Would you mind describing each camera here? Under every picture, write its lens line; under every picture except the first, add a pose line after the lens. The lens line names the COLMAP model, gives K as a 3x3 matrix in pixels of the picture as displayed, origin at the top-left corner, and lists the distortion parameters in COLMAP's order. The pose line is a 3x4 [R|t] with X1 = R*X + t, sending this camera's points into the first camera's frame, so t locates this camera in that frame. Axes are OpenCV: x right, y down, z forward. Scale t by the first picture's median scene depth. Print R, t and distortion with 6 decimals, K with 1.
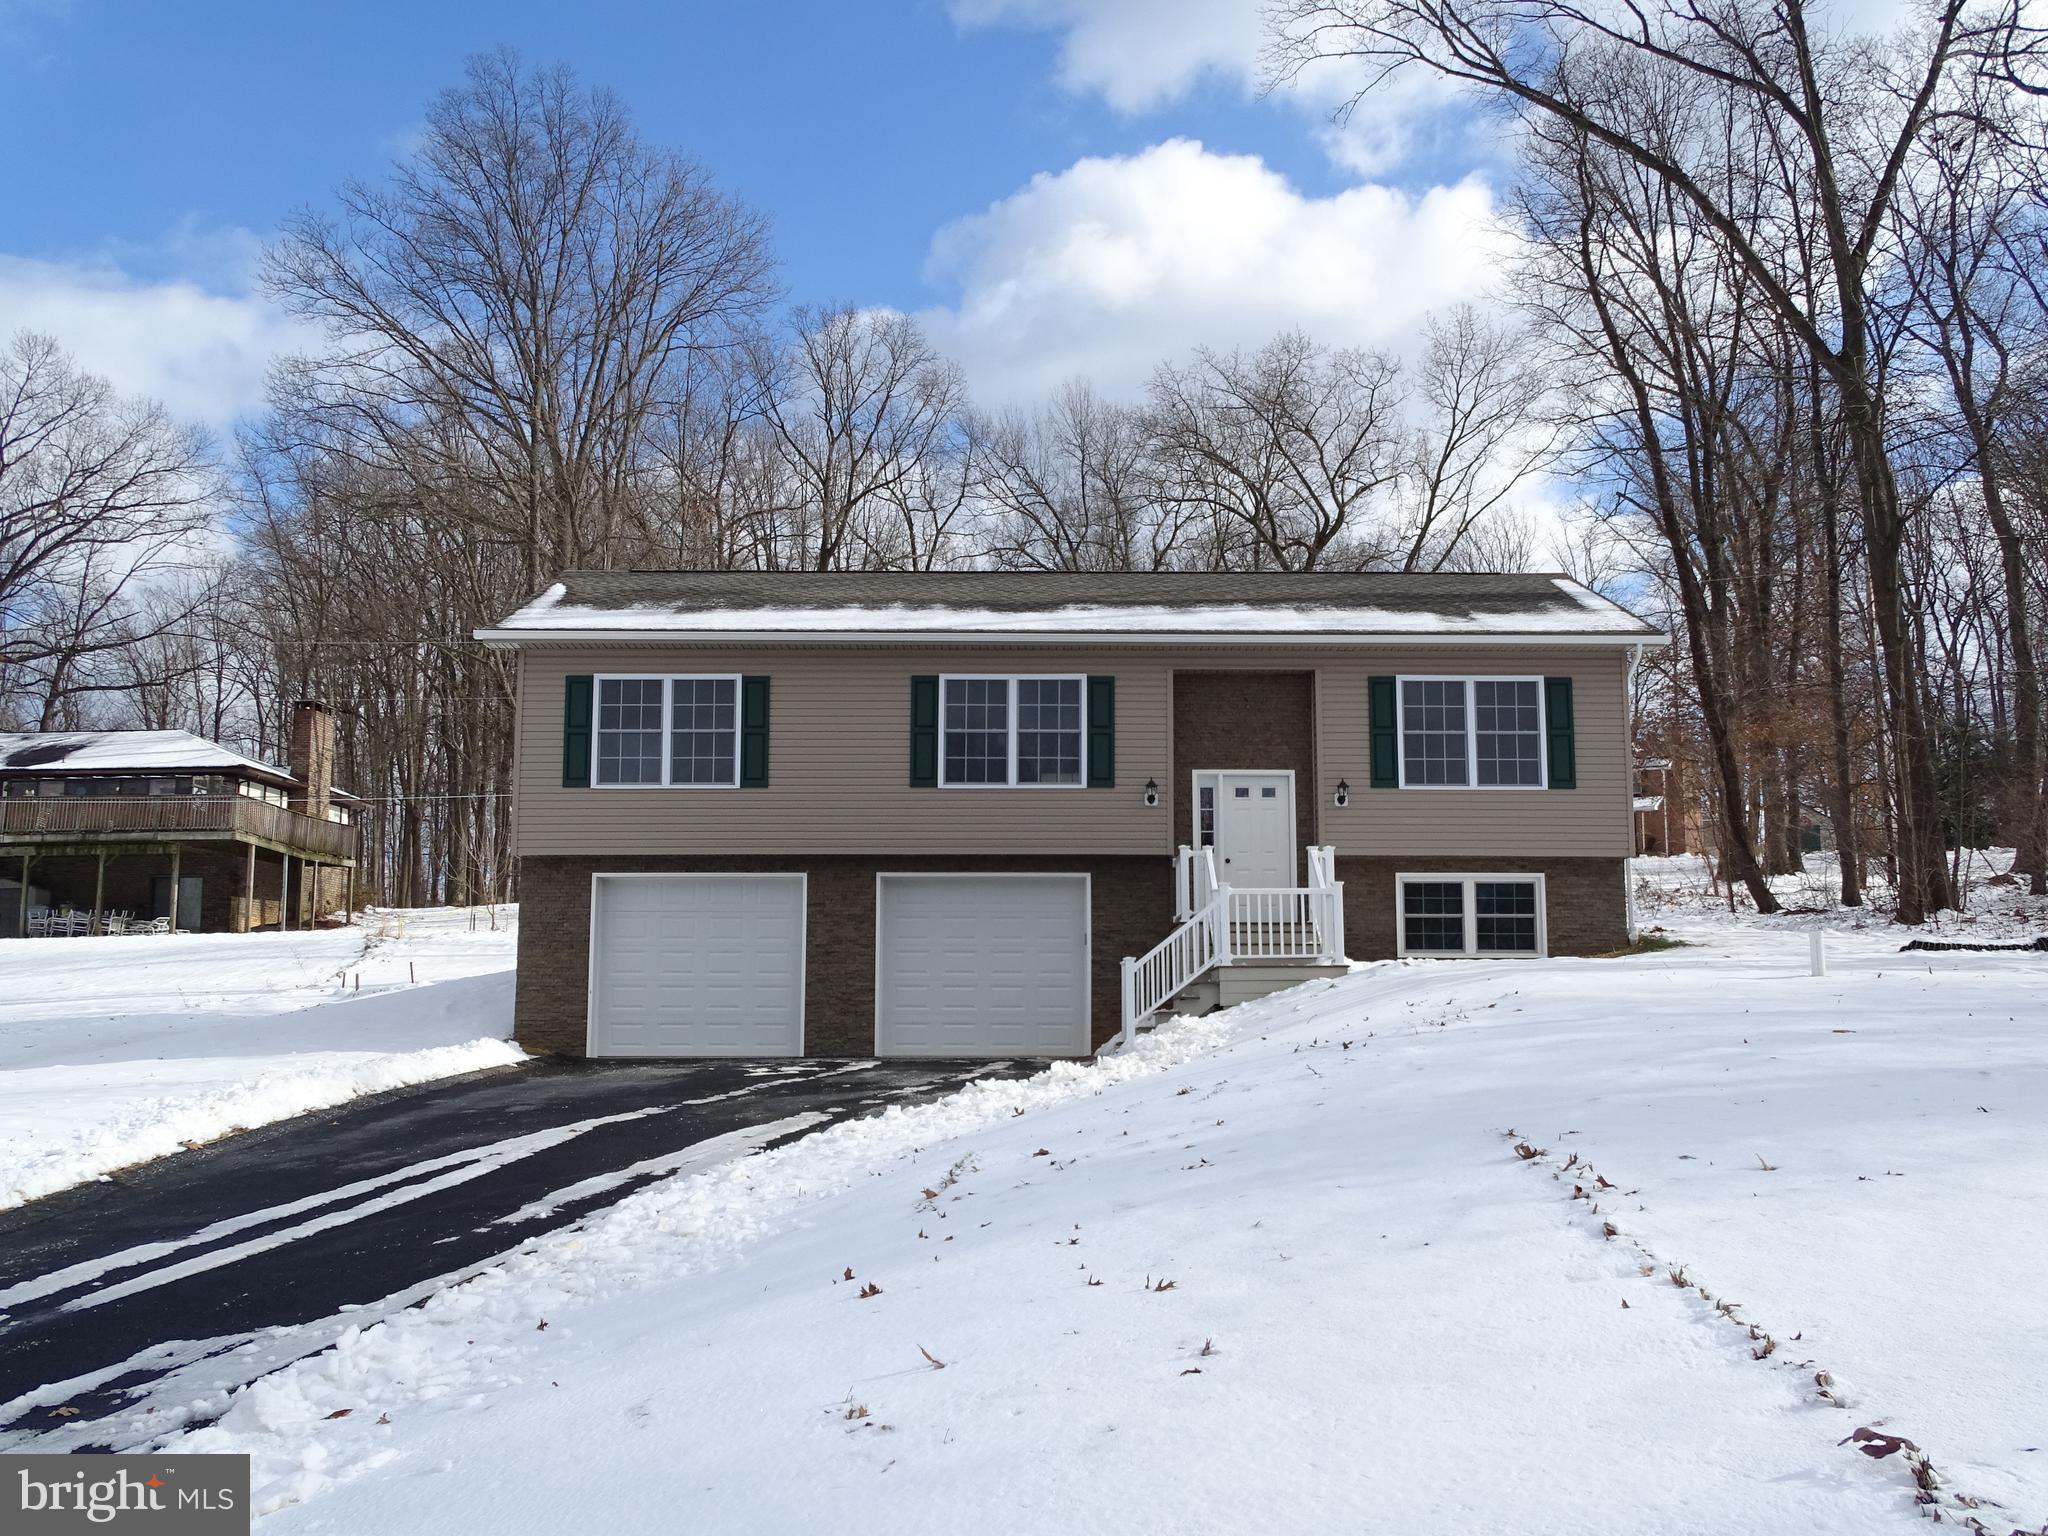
lens RADIAL K [[1973.4, 0, 1020.3], [0, 1973.4, 764.3], [0, 0, 1]] dist [-0.085542, 0.006487]
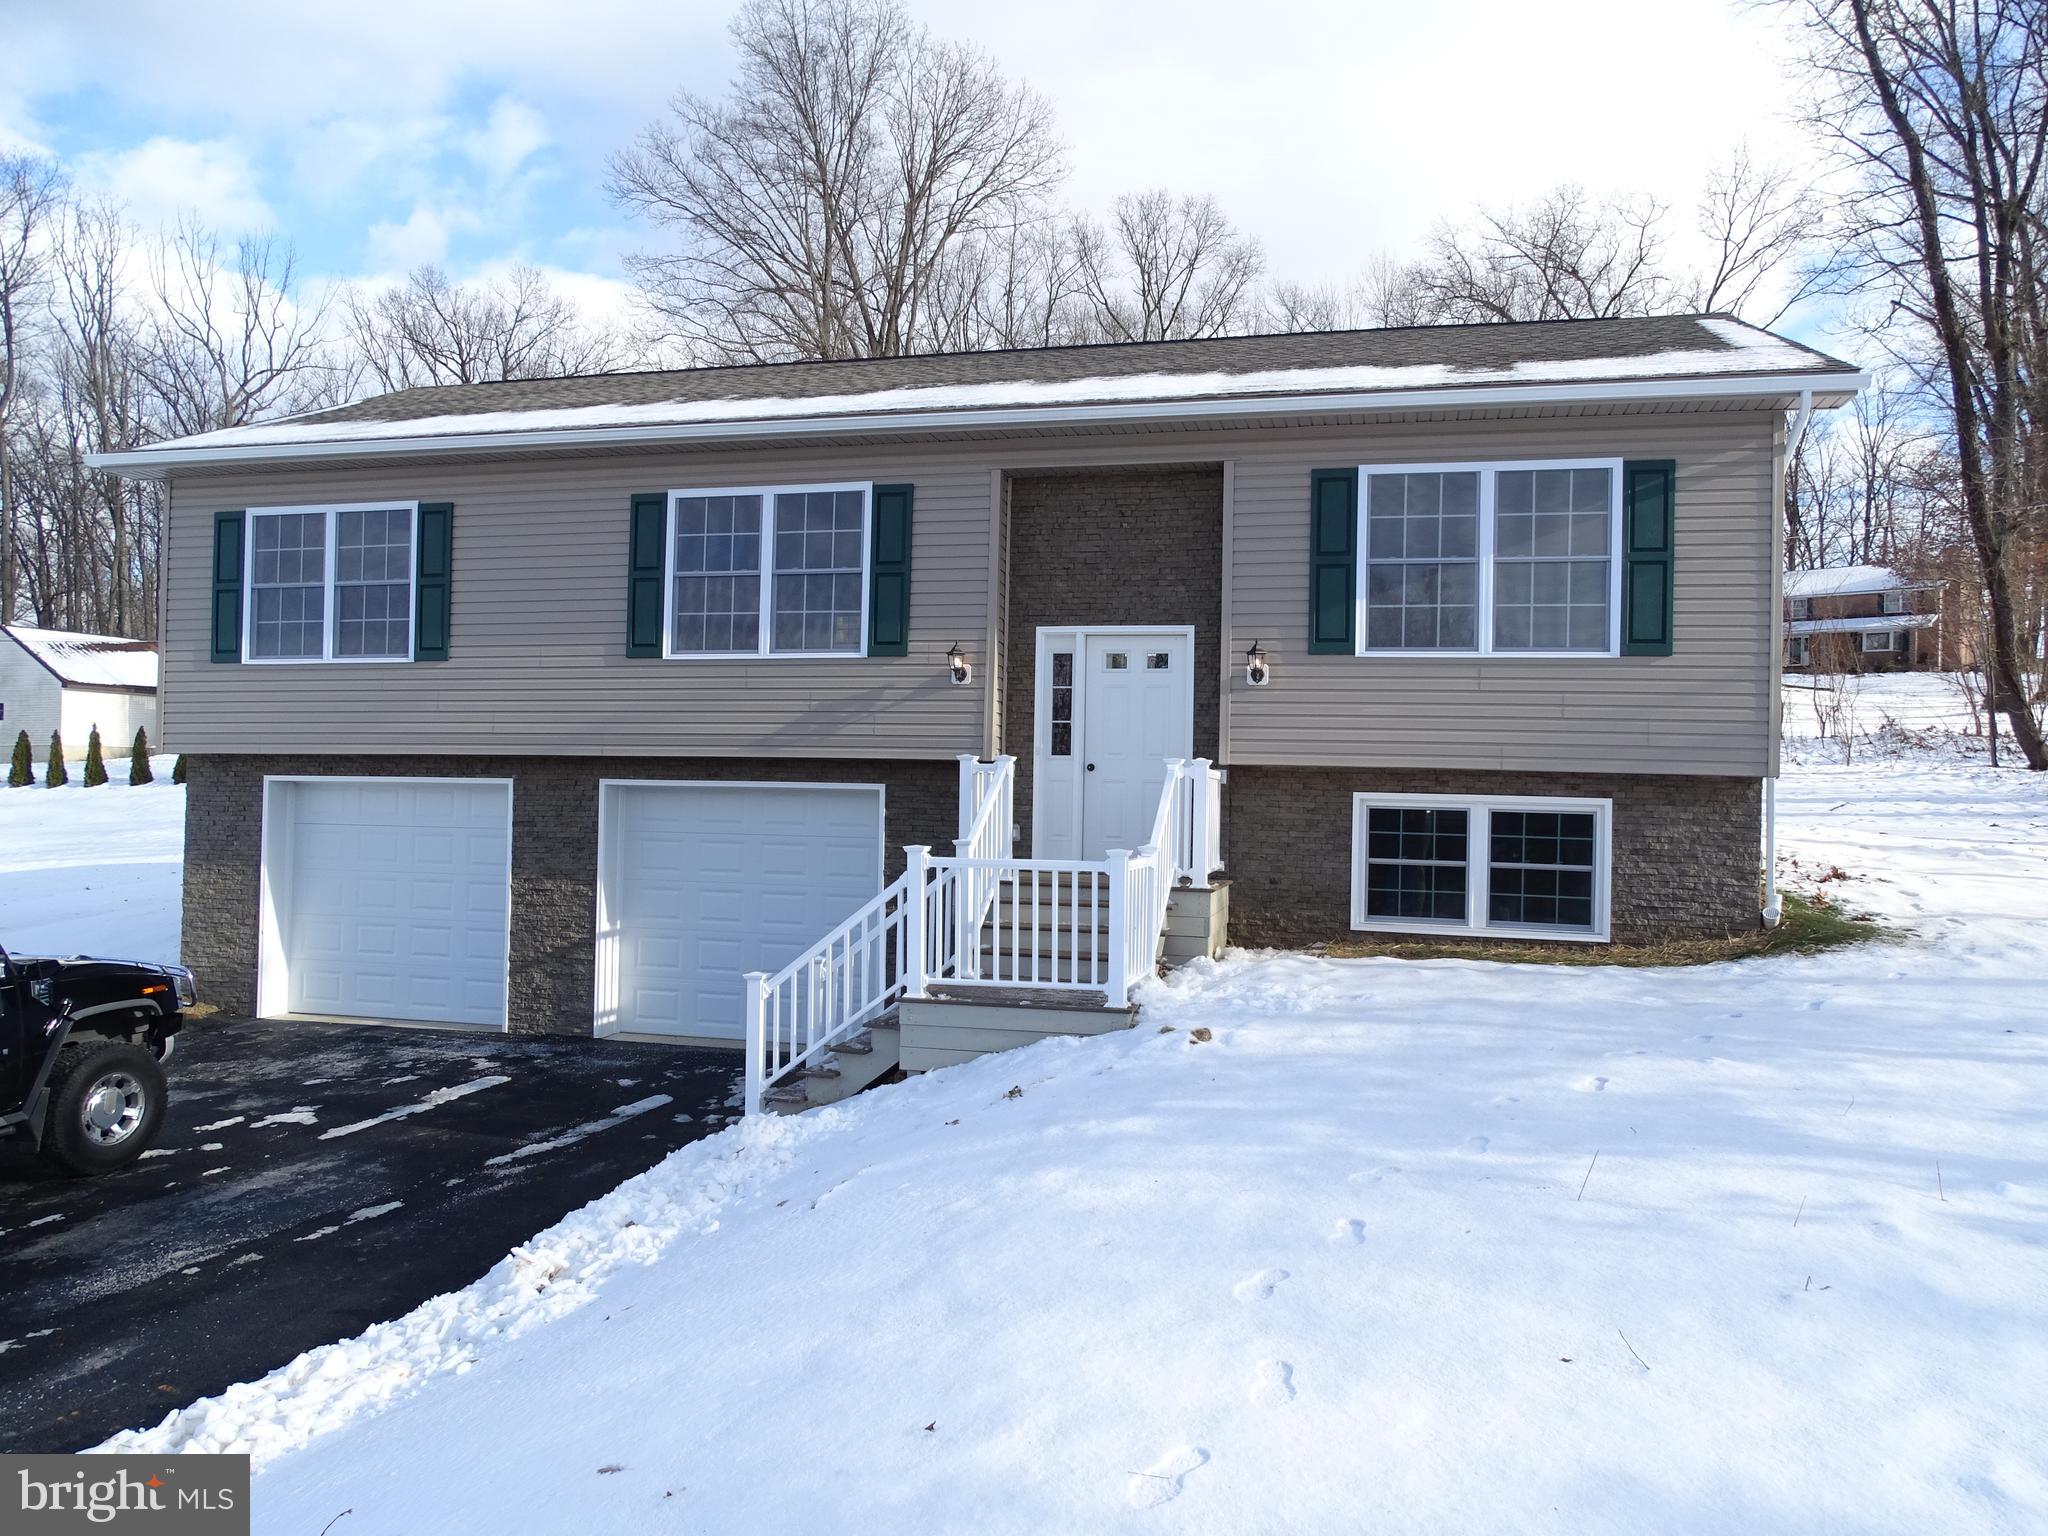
lens RADIAL K [[1450.0, 0, 1025.5], [0, 1450.0, 786.5], [0, 0, 1]] dist [-0.034544, 0.007609]
pose [[0.968253, 0.015860, -0.249469, 0.204181], [0.017338, 0.991321, 0.130319, -0.007428], [0.249371, -0.130507, 0.959574, 0.540028]]
